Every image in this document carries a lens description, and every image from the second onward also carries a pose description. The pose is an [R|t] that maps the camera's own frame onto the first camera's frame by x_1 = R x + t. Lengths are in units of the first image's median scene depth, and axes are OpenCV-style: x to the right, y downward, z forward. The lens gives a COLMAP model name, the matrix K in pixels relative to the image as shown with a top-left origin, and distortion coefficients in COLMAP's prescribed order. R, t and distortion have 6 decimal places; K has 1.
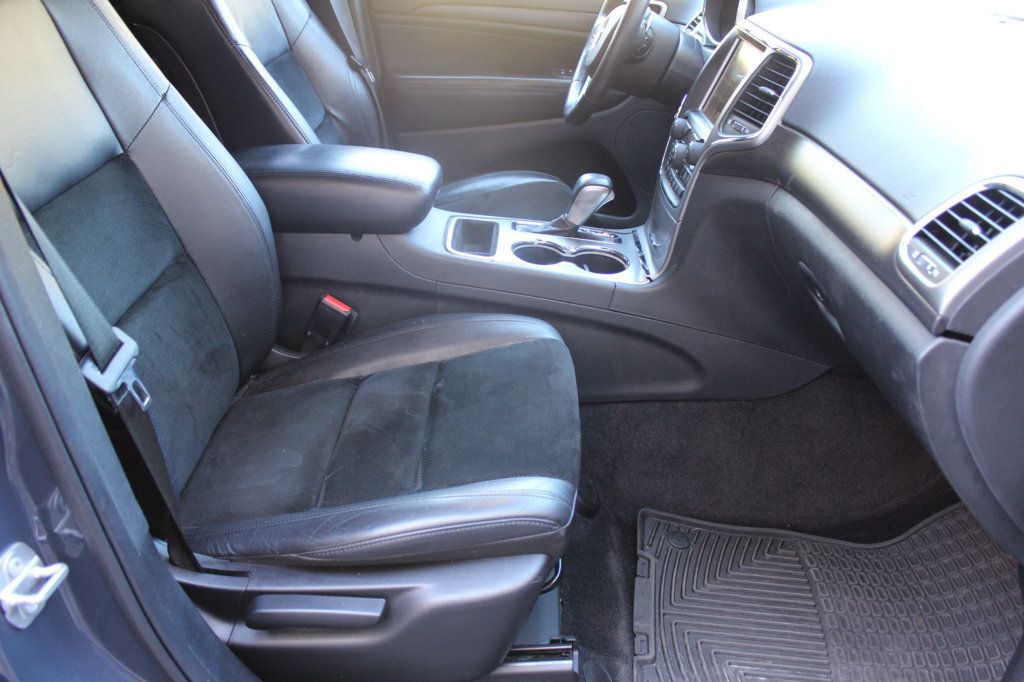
lens RADIAL K [[857.0, 0, 526.5], [0, 857.0, 351.6], [0, 0, 1]] dist [-0.160149, 0.148195]
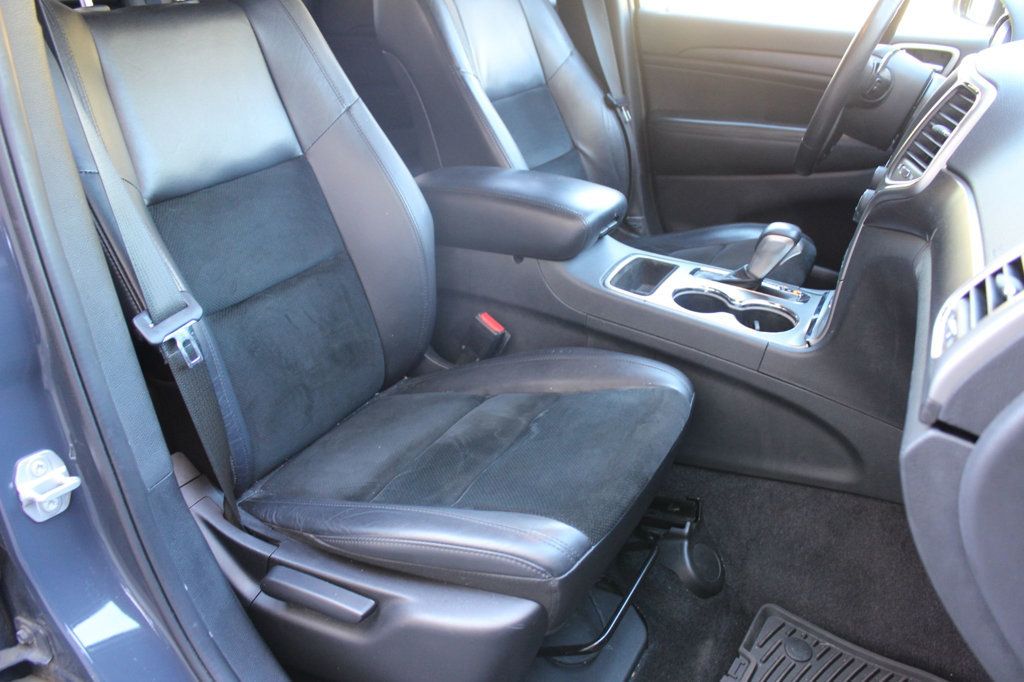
lens RADIAL K [[857.0, 0, 526.5], [0, 857.0, 351.6], [0, 0, 1]] dist [-0.160149, 0.148195]
pose [[0.891936, 0.150805, -0.426272, 0.261981], [-0.180674, 0.983078, -0.030253, 0.001285], [0.414496, 0.104000, 0.904089, 0.102437]]
